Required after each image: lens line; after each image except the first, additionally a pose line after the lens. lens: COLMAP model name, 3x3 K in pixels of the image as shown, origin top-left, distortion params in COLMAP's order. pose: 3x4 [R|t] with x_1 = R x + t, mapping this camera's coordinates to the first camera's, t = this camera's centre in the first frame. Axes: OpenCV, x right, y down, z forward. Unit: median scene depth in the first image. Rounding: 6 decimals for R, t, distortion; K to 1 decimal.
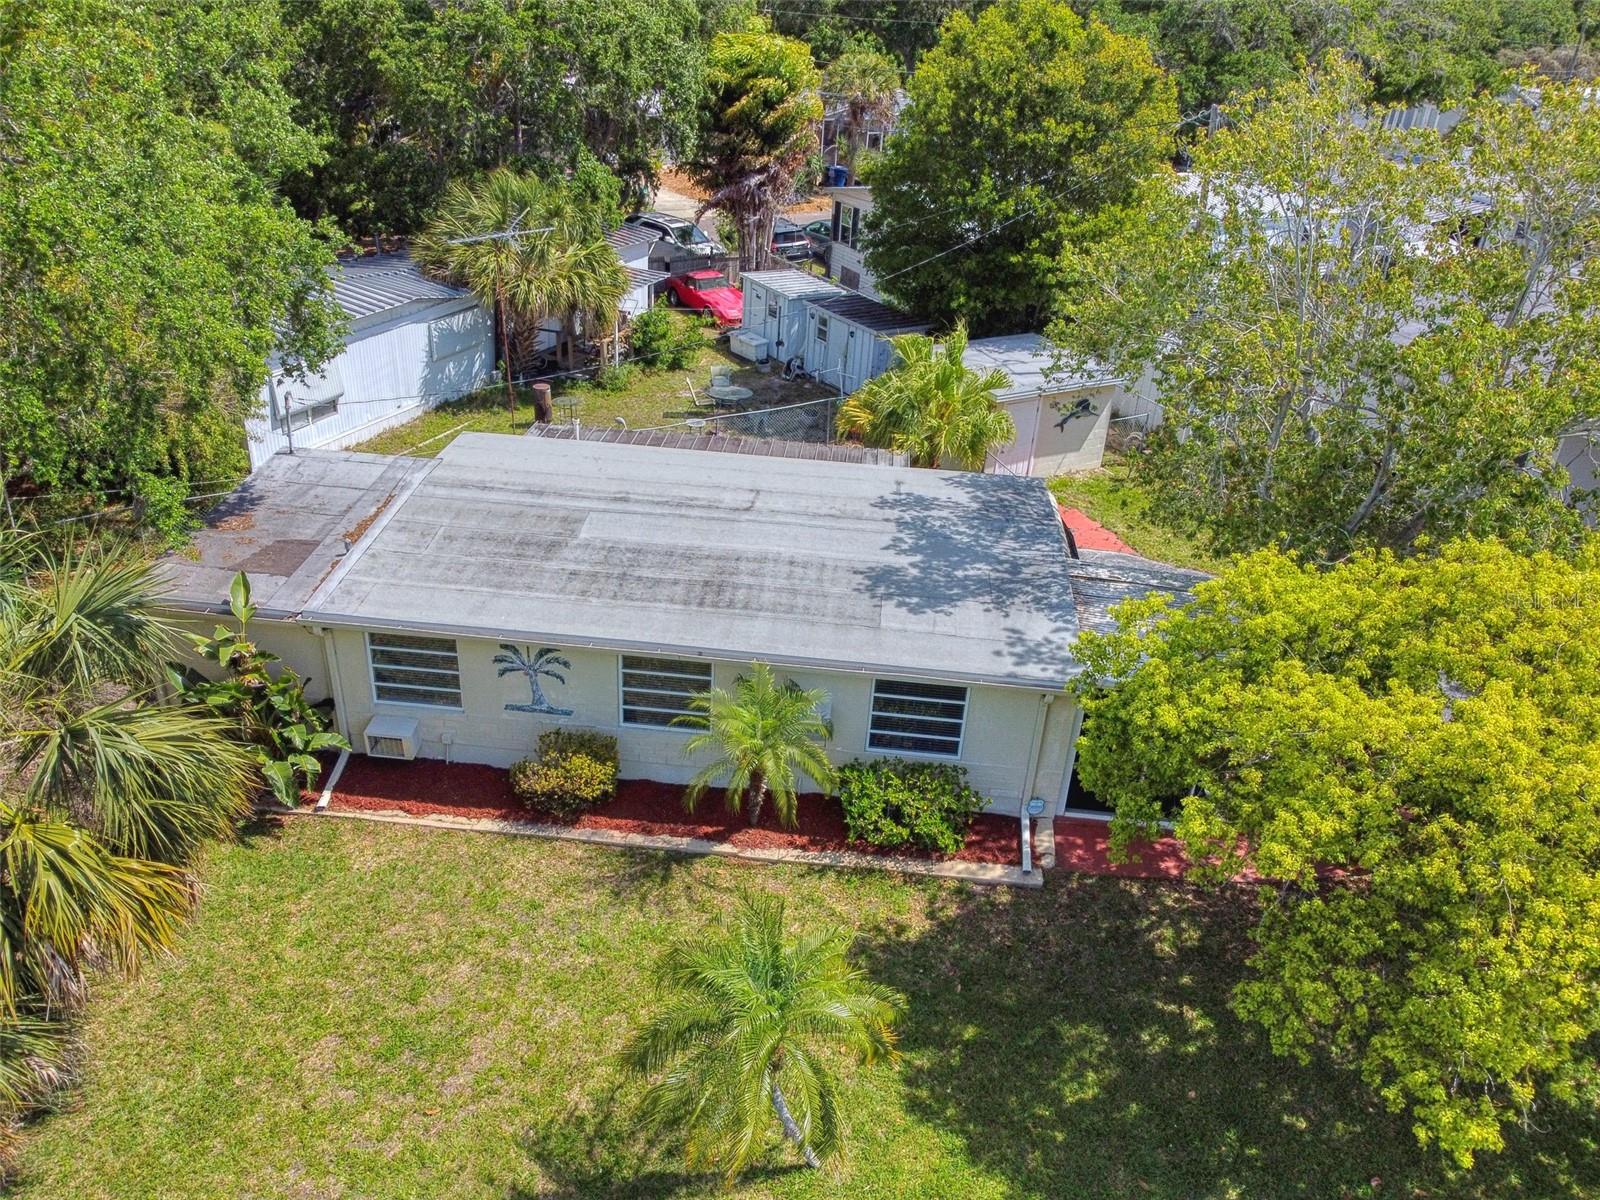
lens RADIAL K [[1264.4, 0, 794.4], [0, 1264.4, 560.0], [0, 0, 1]] dist [0.015890, 0.009706]
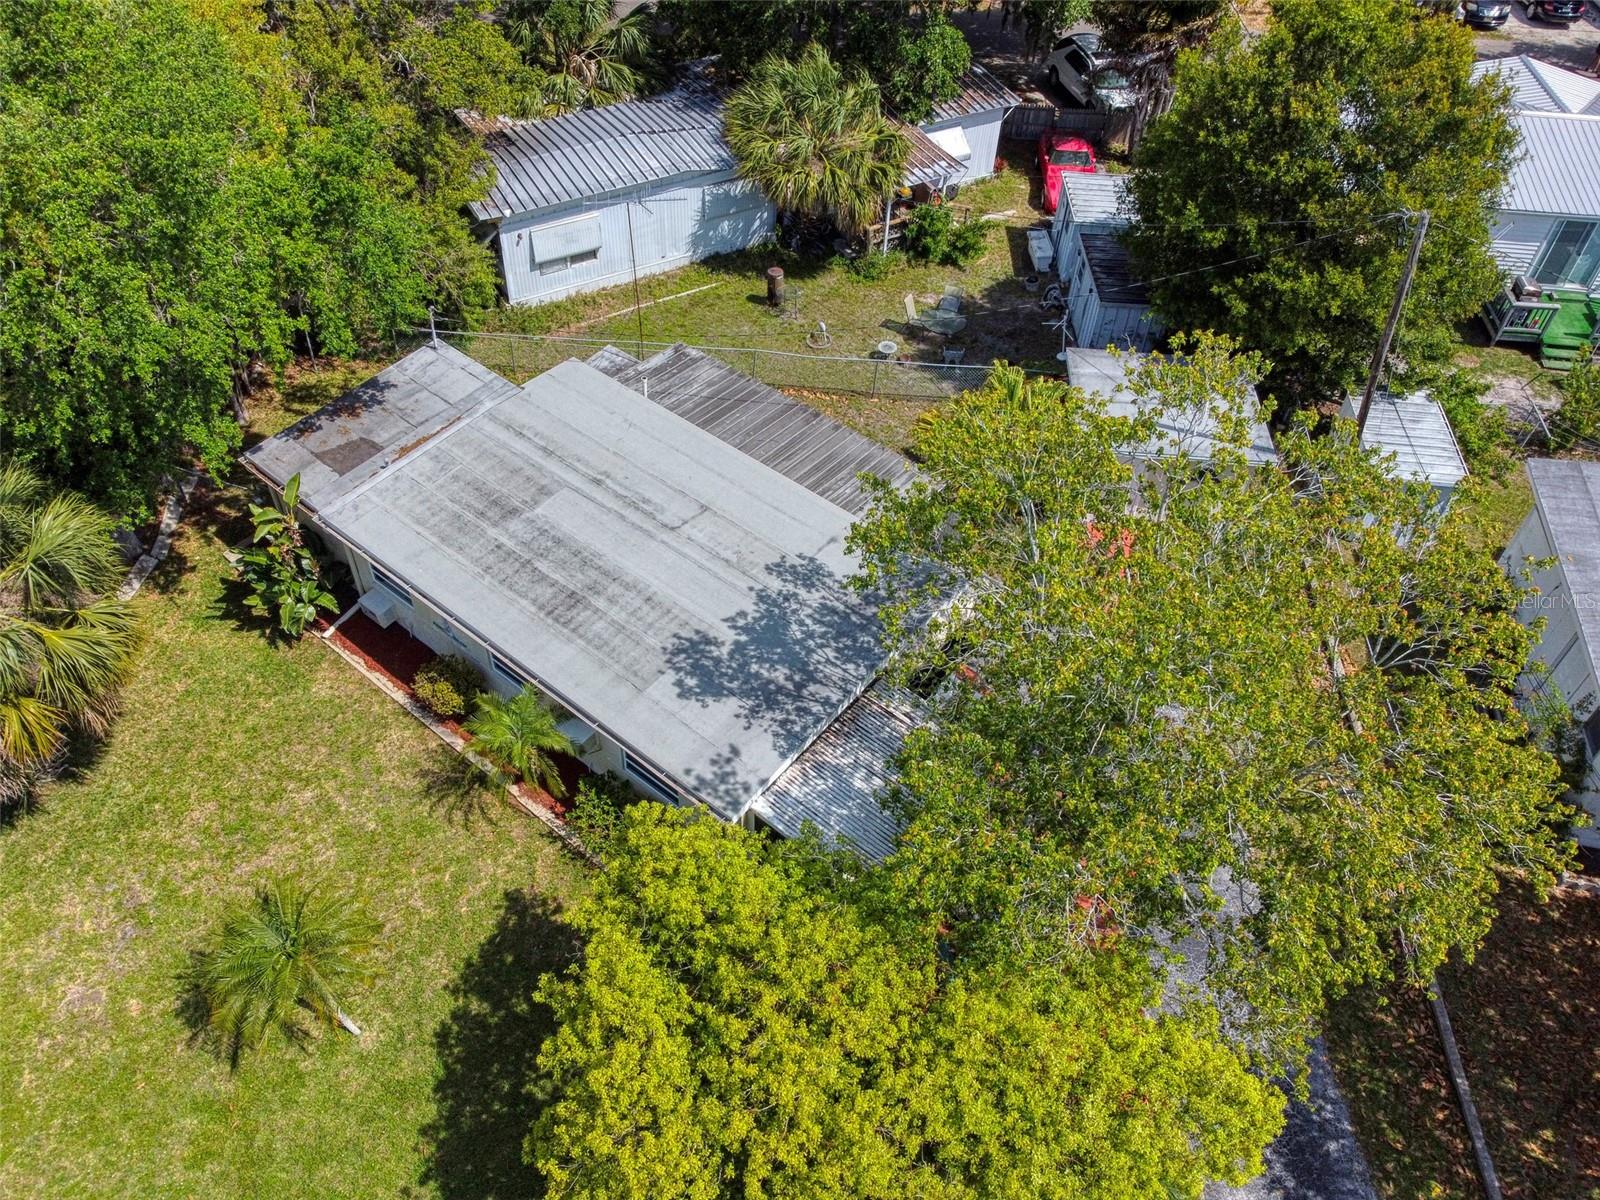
lens RADIAL K [[1229.0, 0, 800.0], [0, 1229.0, 600.0], [0, 0, 1]] dist [-0.003061, -0.009415]
pose [[0.824762, 0.396390, -0.403289, 0.632184], [-0.243412, 0.892589, 0.379520, -0.512700], [0.510409, -0.214848, 0.832660, 0.105097]]
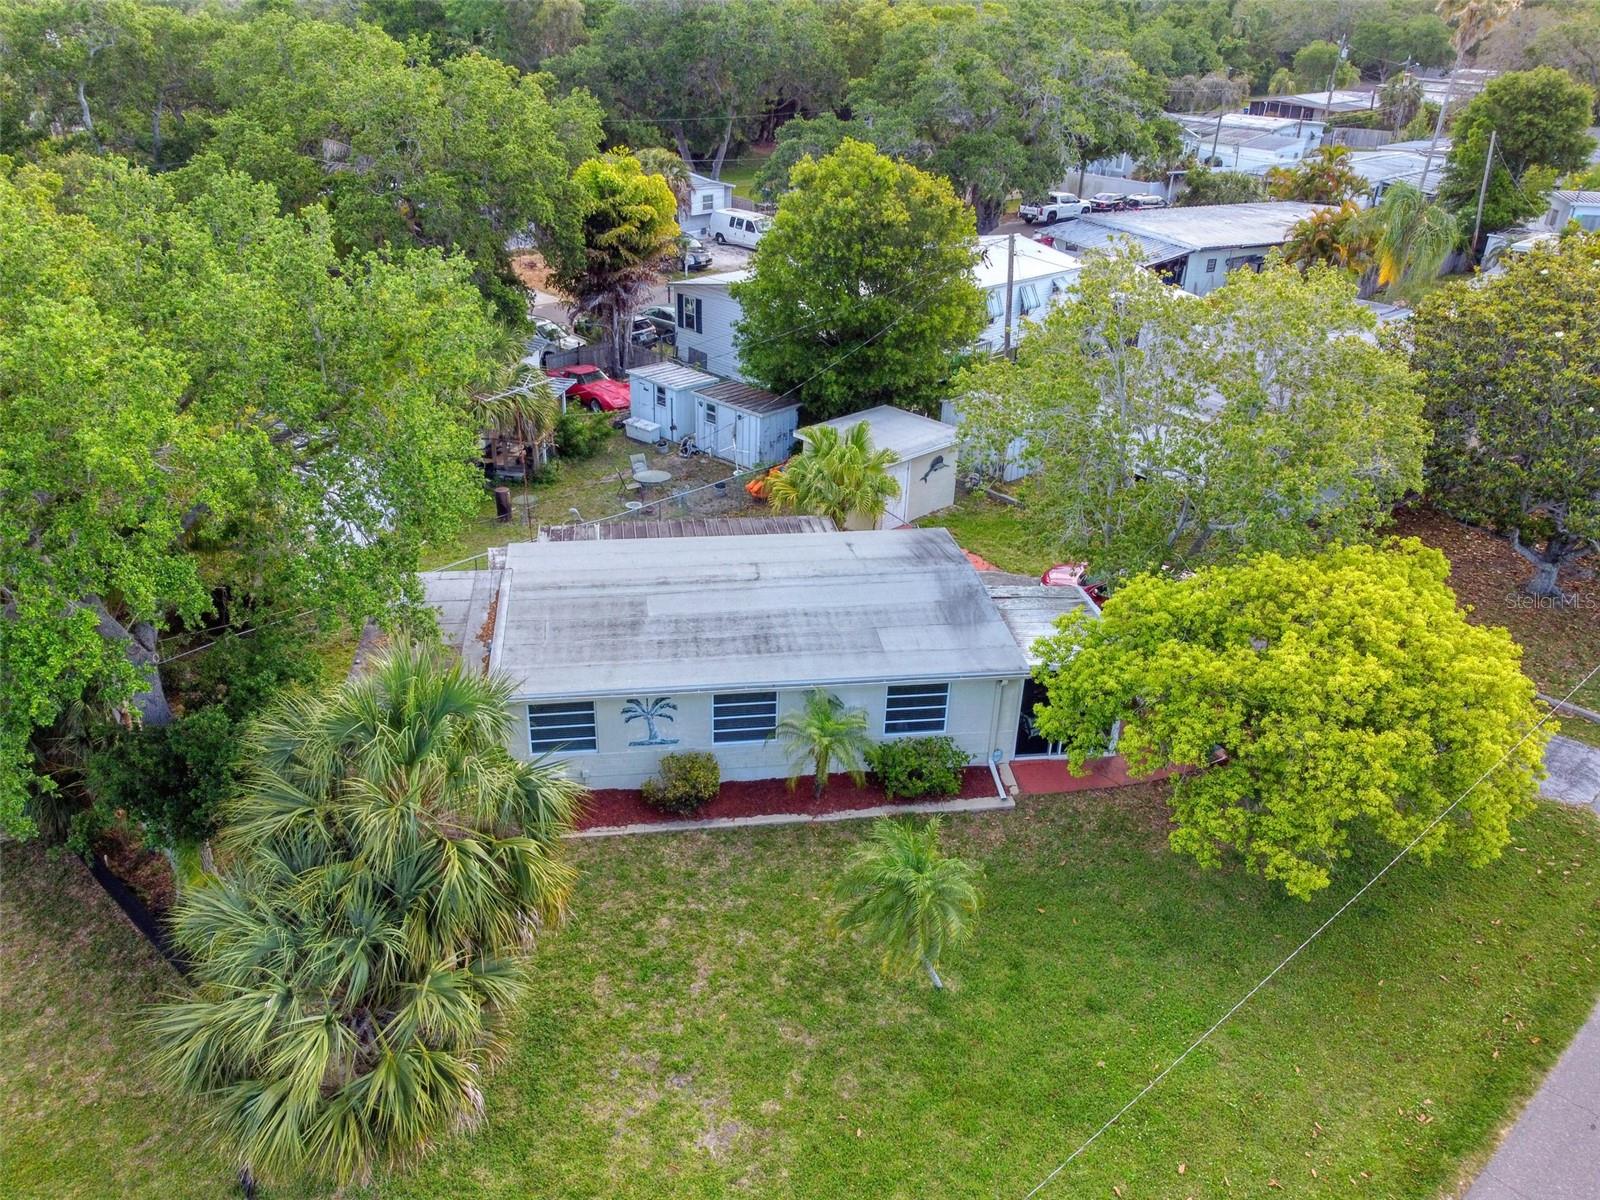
lens RADIAL K [[1242.3, 0, 807.7], [0, 1242.3, 557.9], [0, 0, 1]] dist [0.043950, -0.003801]
pose [[0.972762, -0.121065, 0.197681, -0.288583], [0.123808, 0.992305, -0.001531, -0.062684], [-0.195975, 0.025964, 0.980265, -0.398478]]
